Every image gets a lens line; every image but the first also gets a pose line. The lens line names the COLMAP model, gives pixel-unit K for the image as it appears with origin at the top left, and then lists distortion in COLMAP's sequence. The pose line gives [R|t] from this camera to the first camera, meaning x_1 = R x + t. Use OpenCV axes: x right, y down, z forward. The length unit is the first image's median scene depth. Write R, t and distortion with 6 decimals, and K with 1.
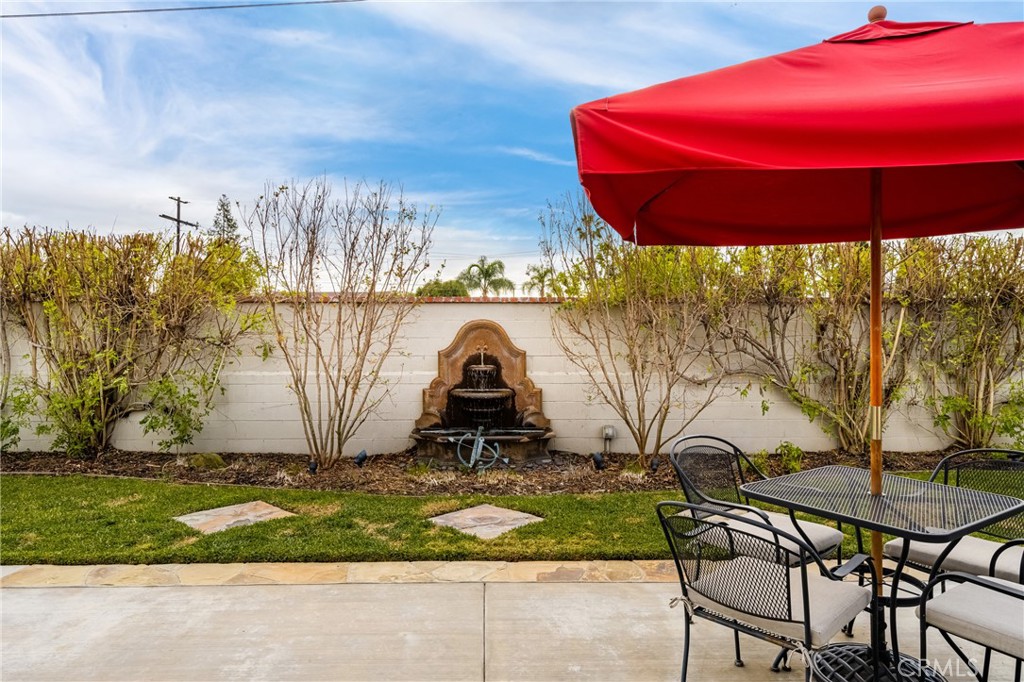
lens RADIAL K [[685.3, 0, 513.8], [0, 685.3, 341.7], [0, 0, 1]] dist [0.037730, -0.002985]
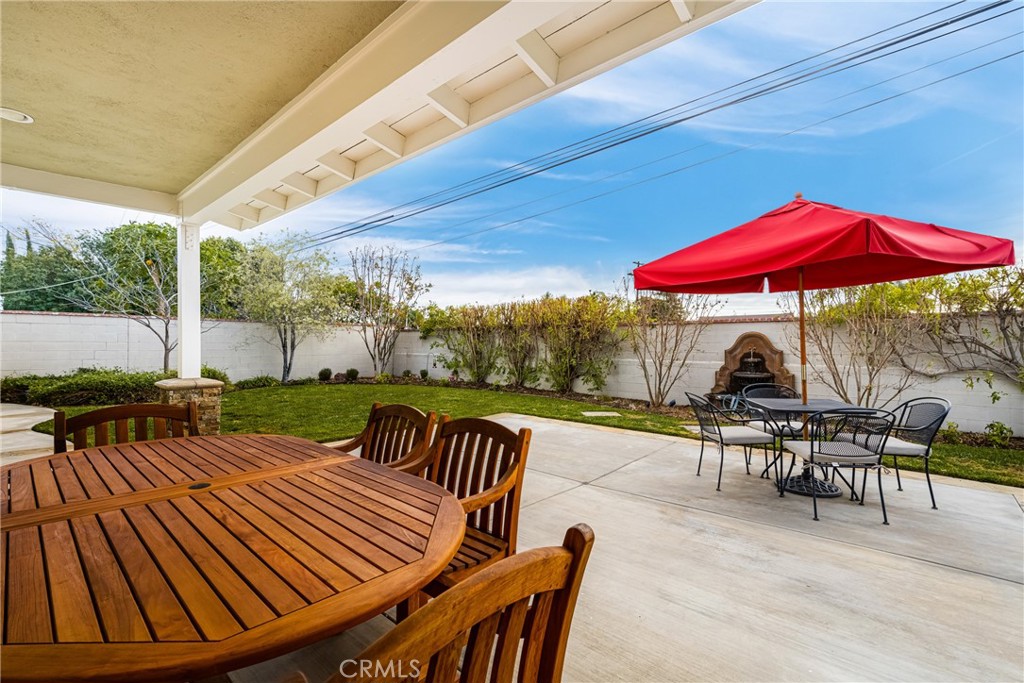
lens RADIAL K [[438.4, 0, 511.3], [0, 438.4, 340.6], [0, 0, 1]] dist [0.014828, 0.000049]
pose [[0.749608, -0.001301, -0.661880, 0.231284], [-0.011321, 0.999827, -0.014786, 0.012437], [0.661785, 0.018577, 0.749464, -0.221267]]
